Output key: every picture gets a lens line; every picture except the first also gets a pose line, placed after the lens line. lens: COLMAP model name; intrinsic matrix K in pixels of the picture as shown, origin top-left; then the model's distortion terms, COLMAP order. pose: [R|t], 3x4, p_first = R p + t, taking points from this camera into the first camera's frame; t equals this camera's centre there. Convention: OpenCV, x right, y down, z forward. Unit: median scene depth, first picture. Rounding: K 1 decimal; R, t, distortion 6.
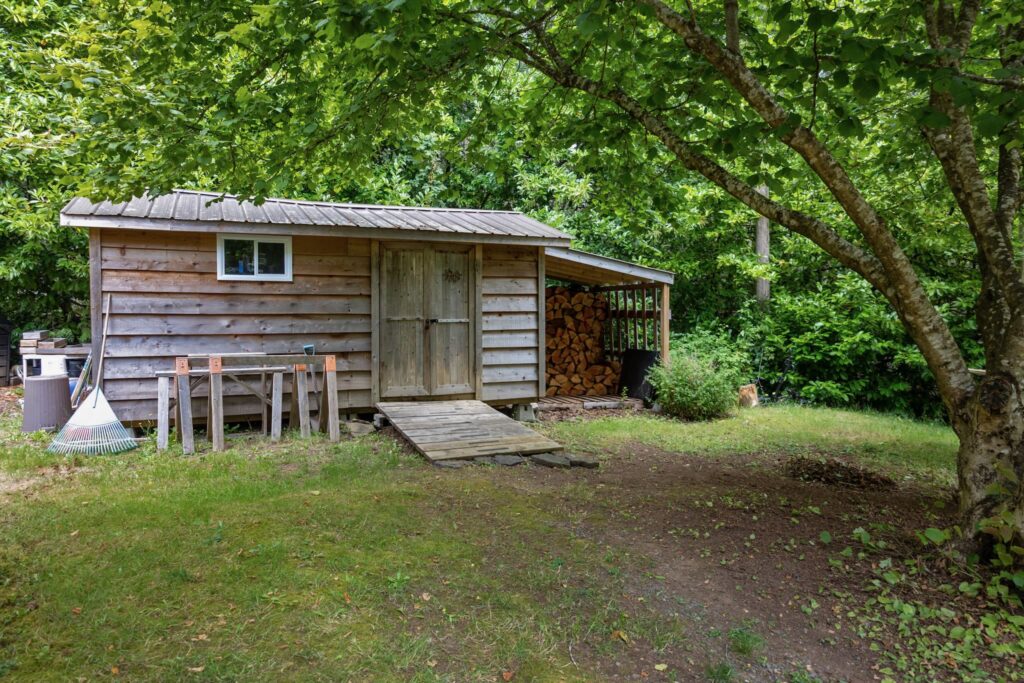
lens RADIAL K [[702.5, 0, 512.3], [0, 702.5, 358.5], [0, 0, 1]] dist [0.007712, 0.003862]
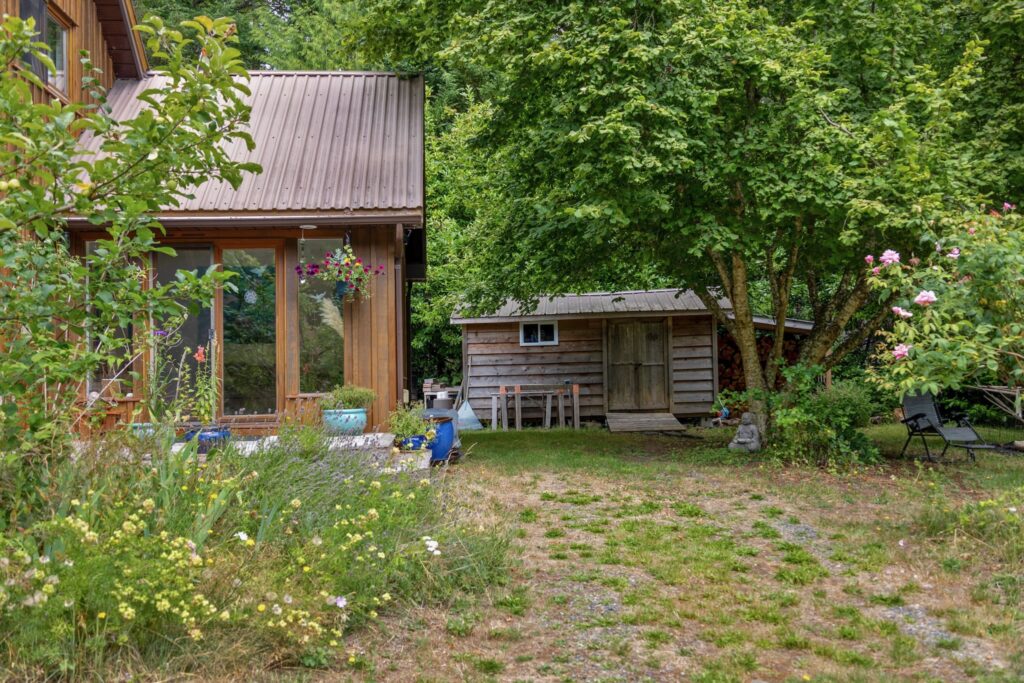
lens RADIAL K [[1018.2, 0, 512.0], [0, 1018.2, 341.5], [0, 0, 1]] dist [0.010612, 0.005466]
pose [[0.894974, -0.042183, -0.444119, 0.754418], [0.003288, 0.996116, -0.087988, 0.113377], [0.446106, 0.077287, 0.891637, -1.408427]]
